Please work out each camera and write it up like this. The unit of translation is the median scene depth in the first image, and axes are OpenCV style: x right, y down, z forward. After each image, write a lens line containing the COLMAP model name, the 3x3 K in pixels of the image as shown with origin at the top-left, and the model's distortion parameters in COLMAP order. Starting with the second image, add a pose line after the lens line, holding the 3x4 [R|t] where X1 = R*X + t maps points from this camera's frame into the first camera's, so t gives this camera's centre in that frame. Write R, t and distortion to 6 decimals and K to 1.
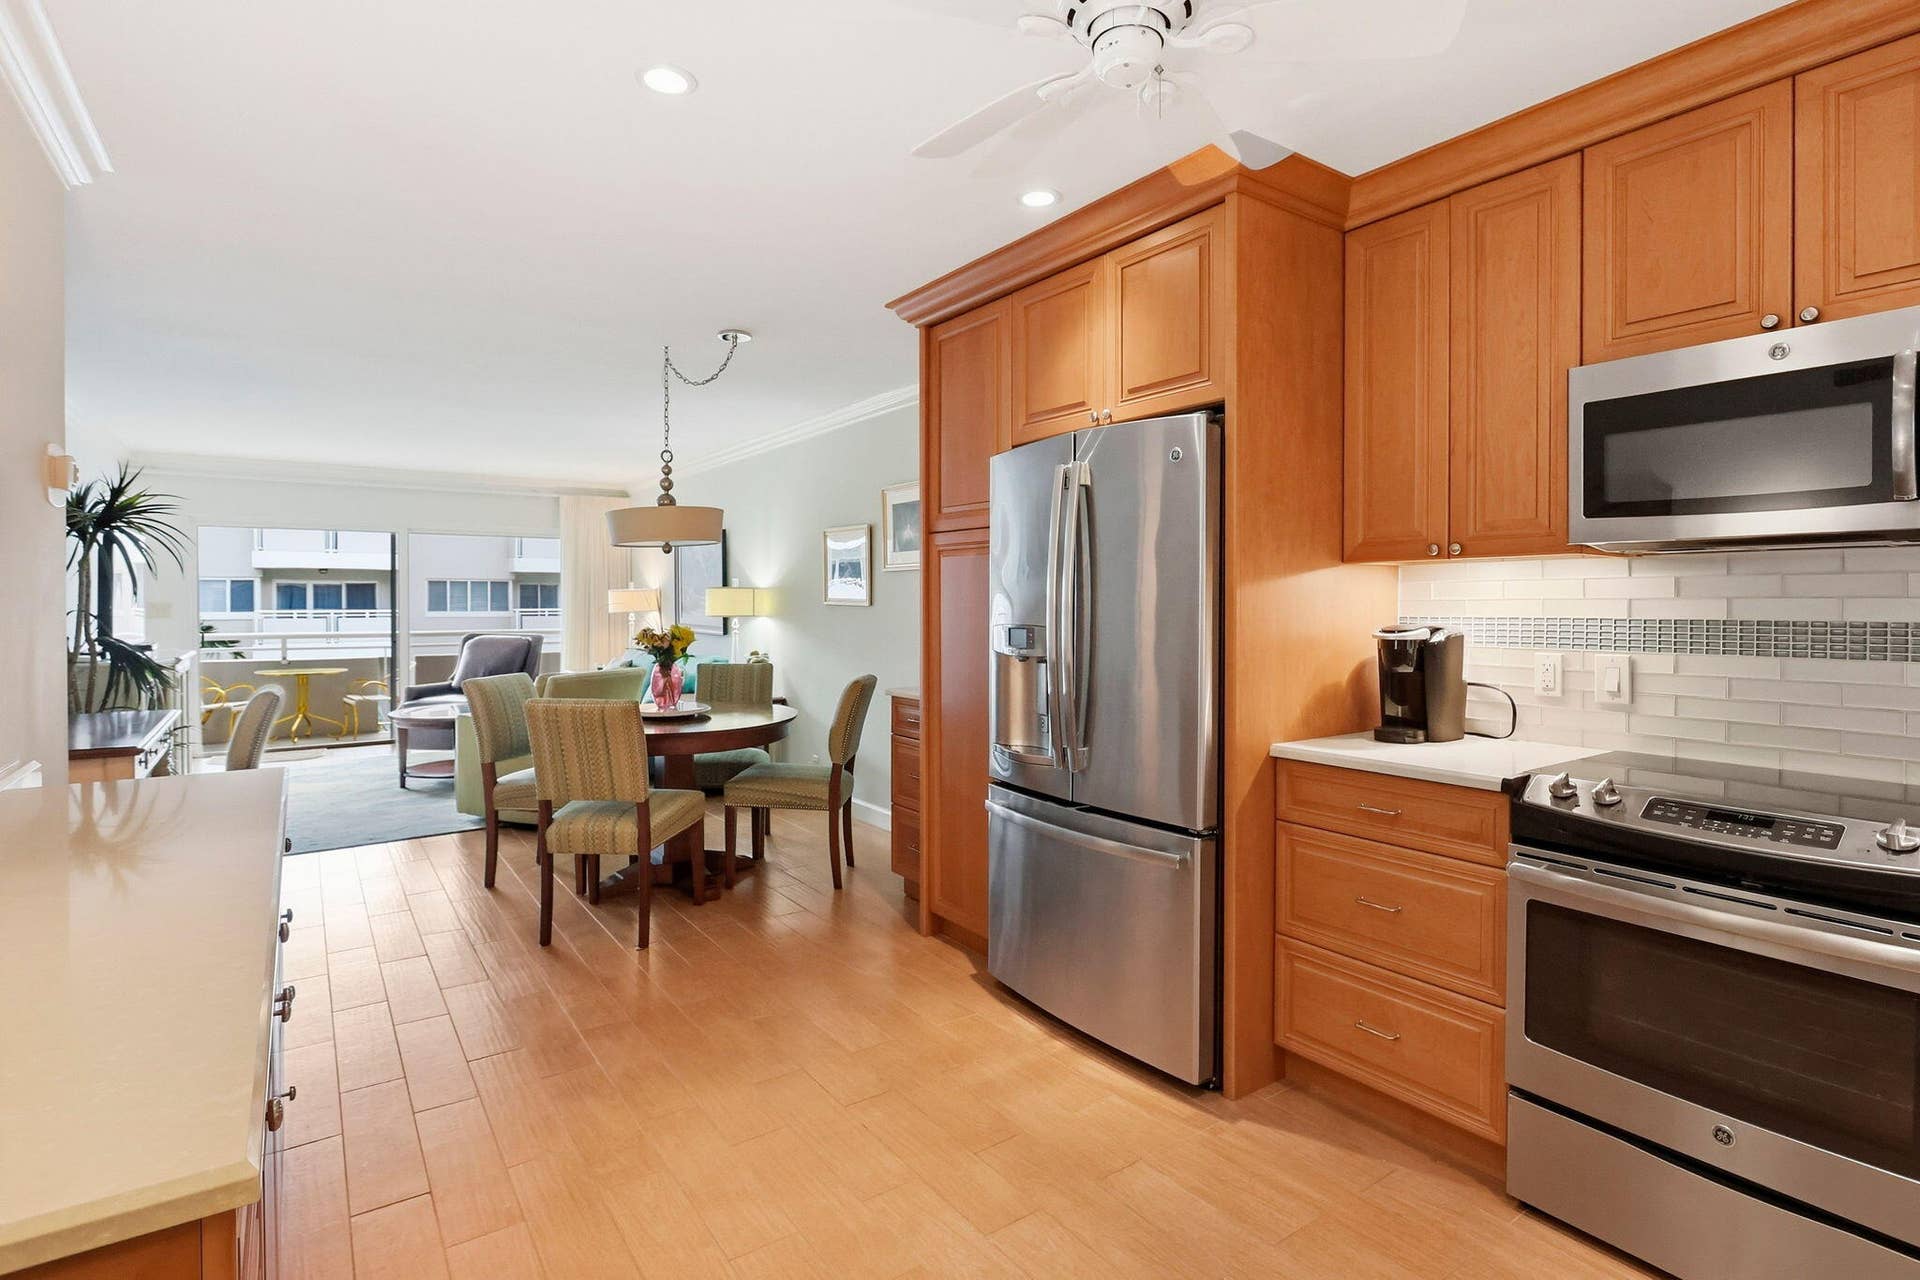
lens RADIAL K [[950.2, 0, 959.8], [0, 950.2, 608.8], [0, 0, 1]] dist [-0.000429, -0.000183]
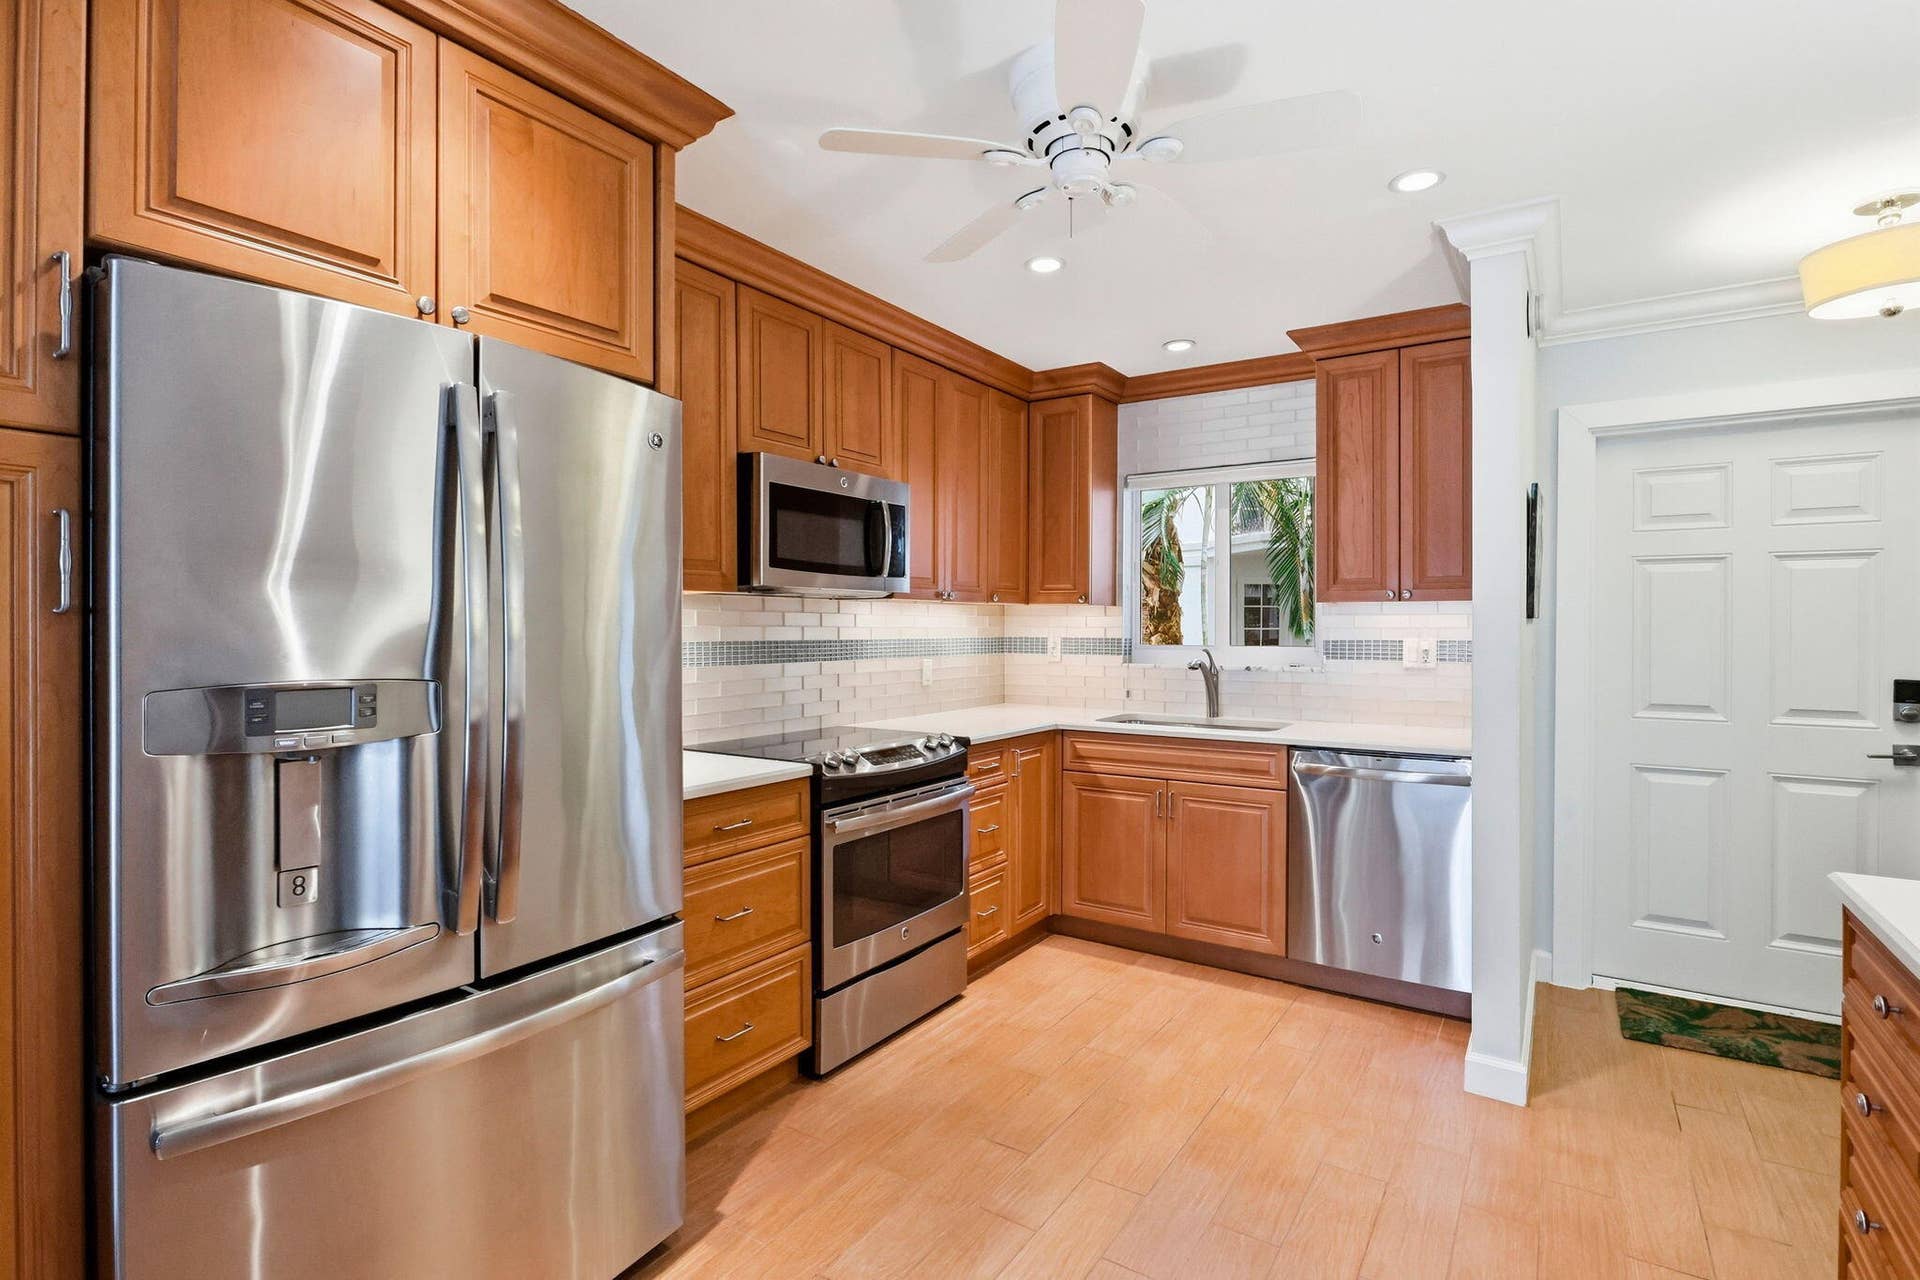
lens RADIAL K [[924.1, 0, 959.9], [0, 924.1, 625.4], [0, 0, 1]] dist [0.000732, -0.000013]
pose [[-0.373021, -0.004008, 0.927814, -0.670414], [0.000976, 0.999988, 0.004712, -0.019212], [-0.927822, 0.002663, -0.373013, 1.250882]]
